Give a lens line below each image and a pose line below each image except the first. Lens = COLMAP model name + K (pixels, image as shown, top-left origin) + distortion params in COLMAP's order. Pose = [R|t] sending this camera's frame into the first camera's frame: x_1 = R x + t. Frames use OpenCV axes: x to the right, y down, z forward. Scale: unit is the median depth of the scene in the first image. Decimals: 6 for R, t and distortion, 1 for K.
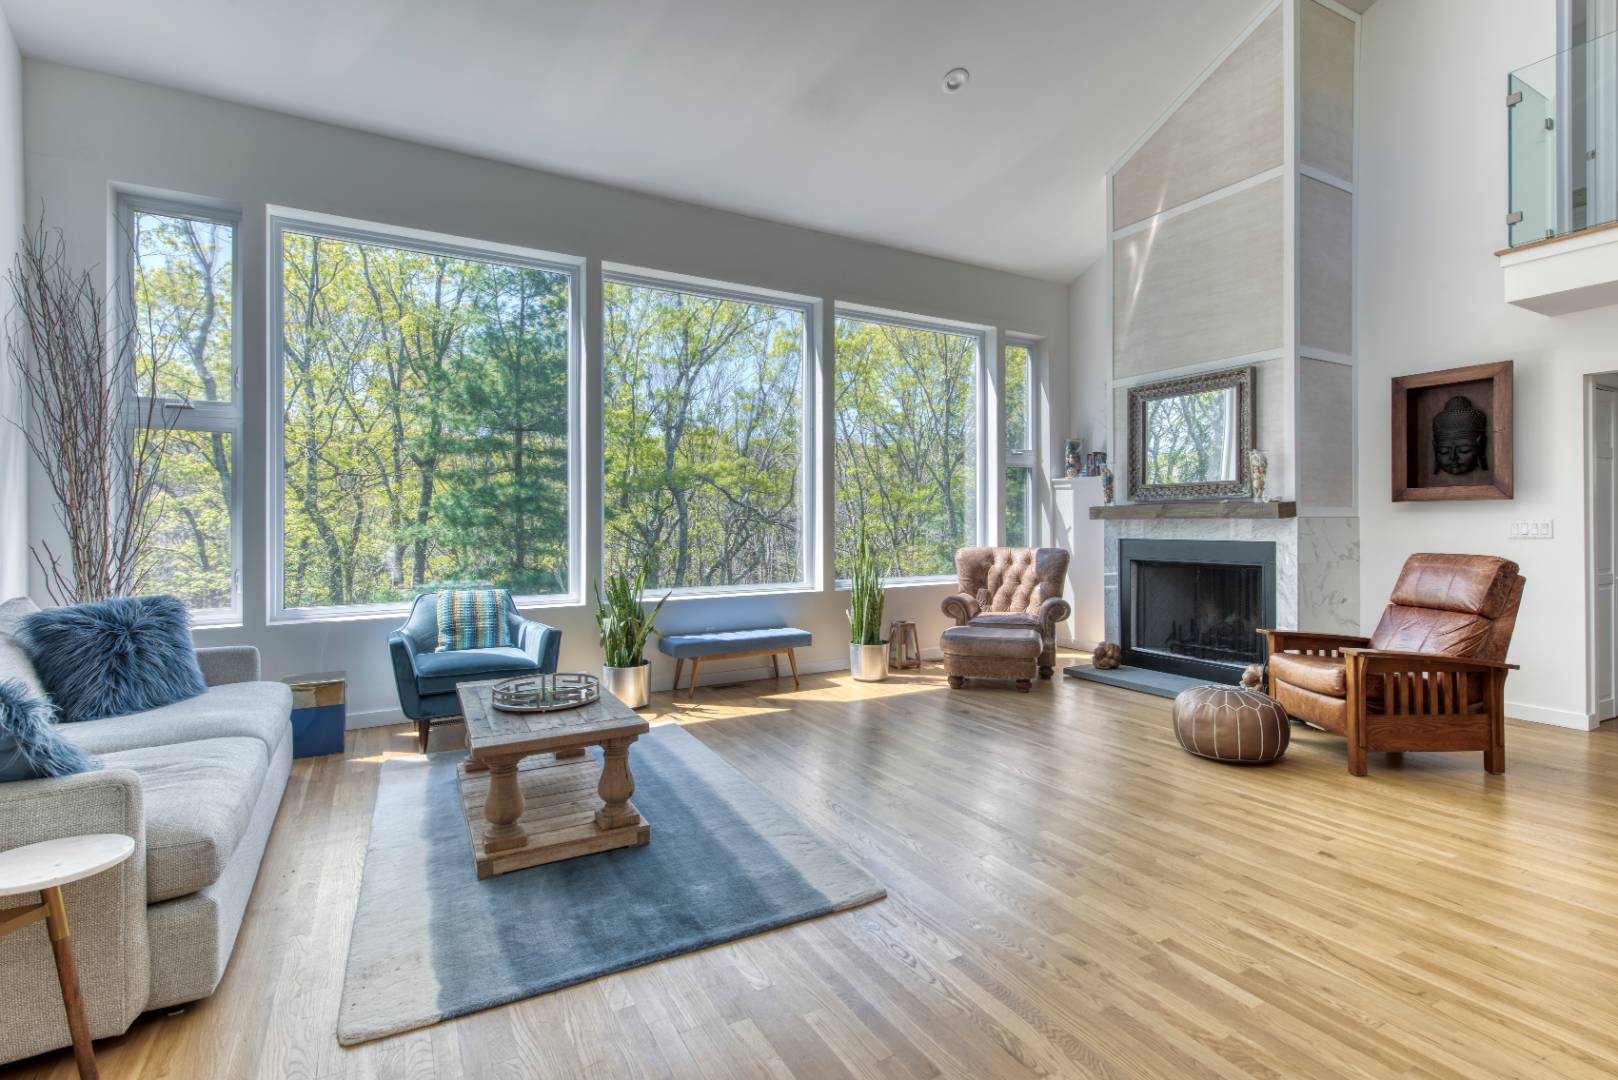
lens RADIAL K [[751.2, 0, 811.1], [0, 751.2, 527.5], [0, 0, 1]] dist [-0.000144, -0.000025]
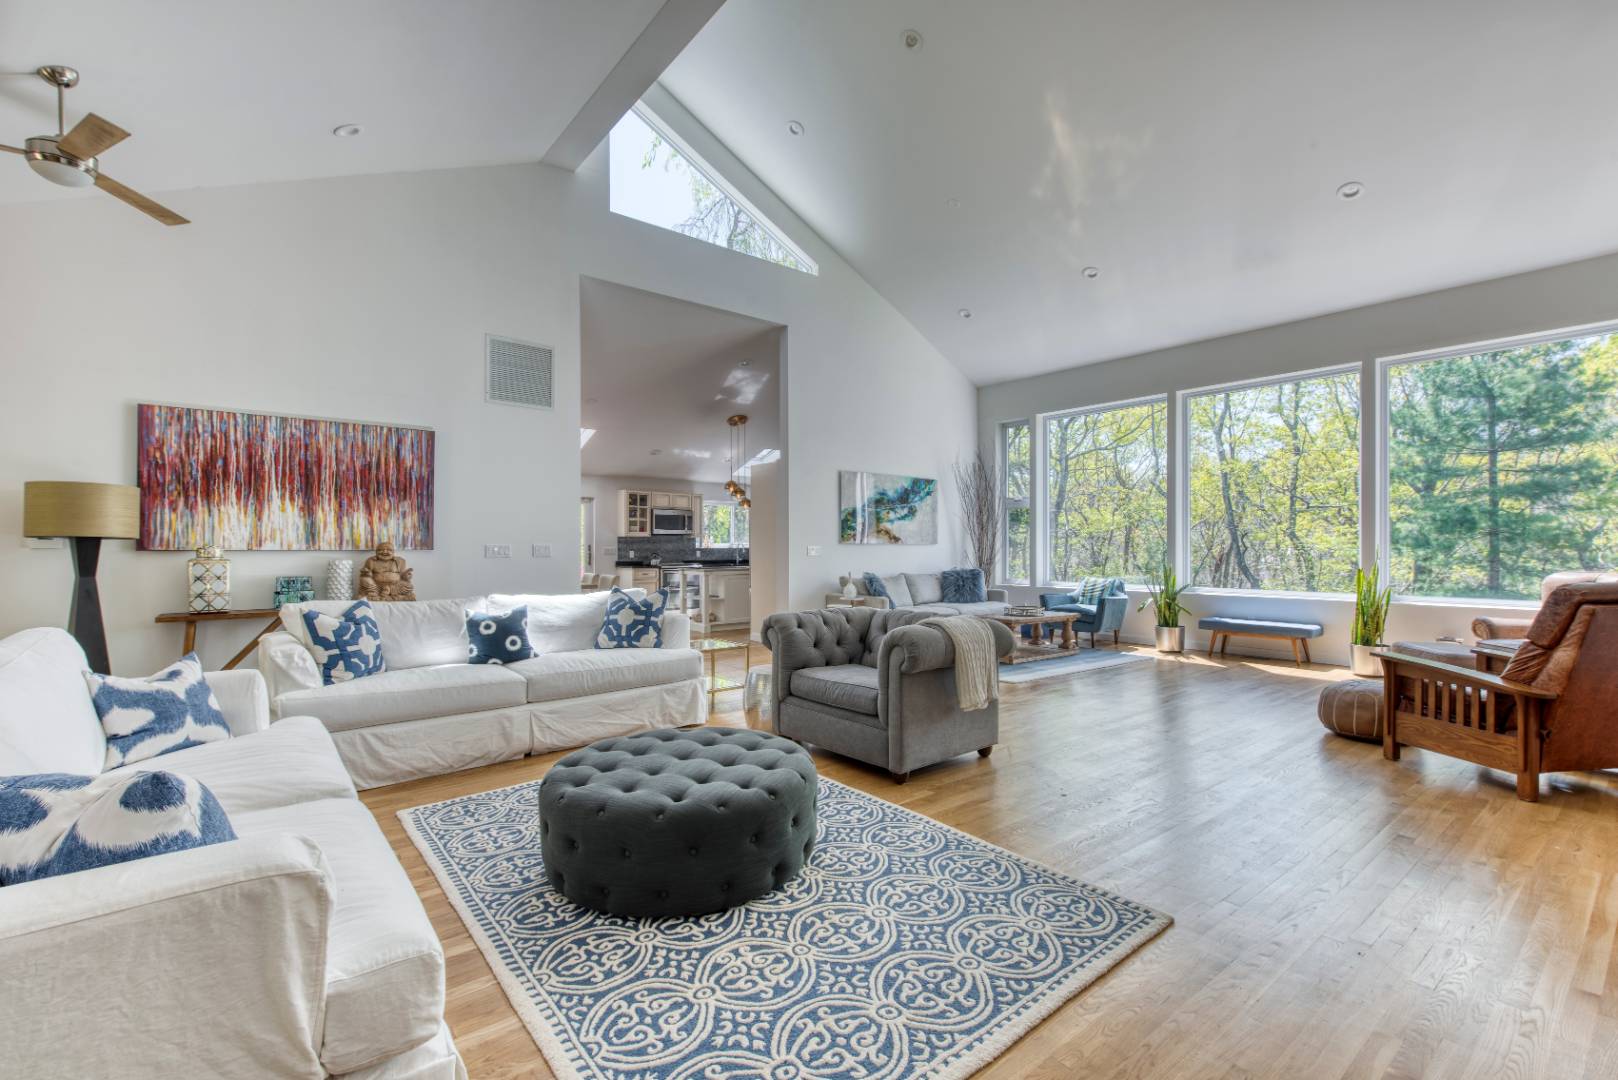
lens RADIAL K [[703.3, 0, 815.4], [0, 703.3, 543.9], [0, 0, 1]] dist [0.000536, 0.000017]
pose [[0.150328, 0.000796, -0.988636, 1.235447], [-0.009848, 0.999951, -0.000693, 0.000978], [0.988587, 0.009840, 0.150328, -0.044561]]
